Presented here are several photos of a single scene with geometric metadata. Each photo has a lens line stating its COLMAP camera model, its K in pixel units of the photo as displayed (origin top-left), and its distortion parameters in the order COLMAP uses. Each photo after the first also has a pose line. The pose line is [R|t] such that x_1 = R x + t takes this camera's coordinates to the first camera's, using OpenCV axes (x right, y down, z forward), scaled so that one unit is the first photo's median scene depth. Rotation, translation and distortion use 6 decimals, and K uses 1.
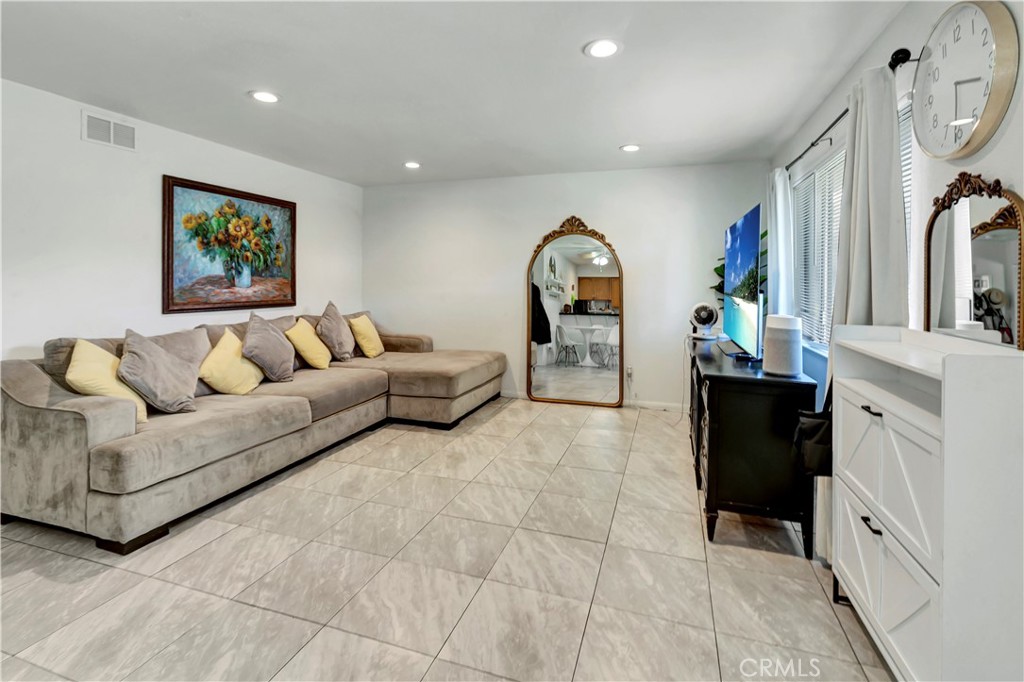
lens RADIAL K [[483.9, 0, 512.2], [0, 483.9, 343.2], [0, 0, 1]] dist [-0.012819, -0.000265]
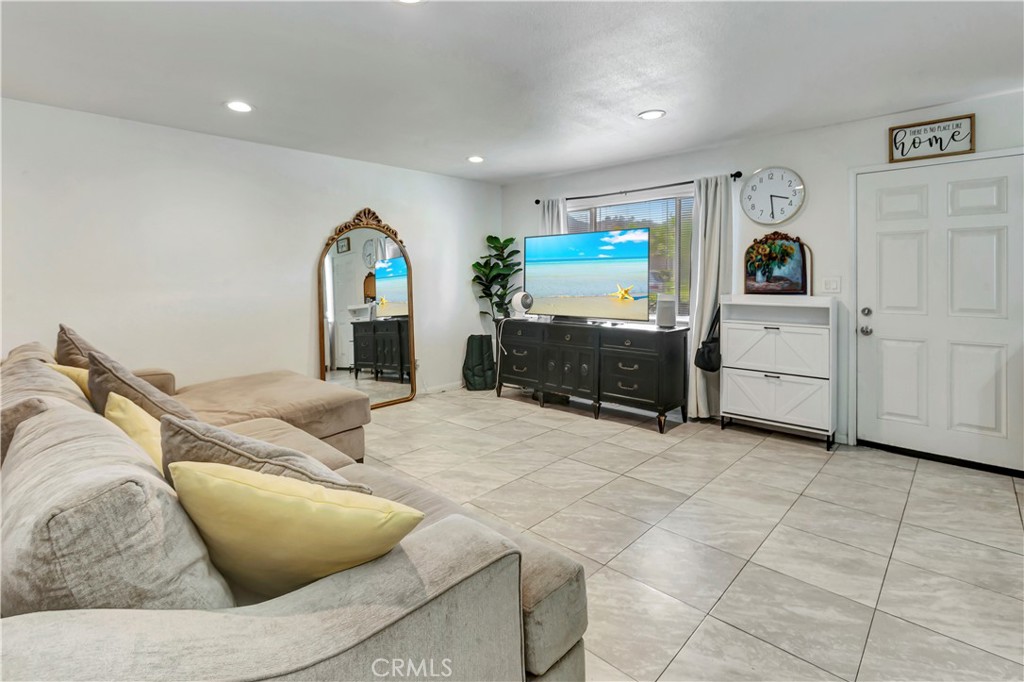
lens RADIAL K [[483.9, 0, 515.1], [0, 483.9, 339.5], [0, 0, 1]] dist [-0.012819, -0.000265]
pose [[0.414587, -0.127789, 0.900992, -0.758452], [0.127117, 0.988516, 0.081710, -0.063670], [-0.901087, 0.080655, 0.426071, 0.443382]]
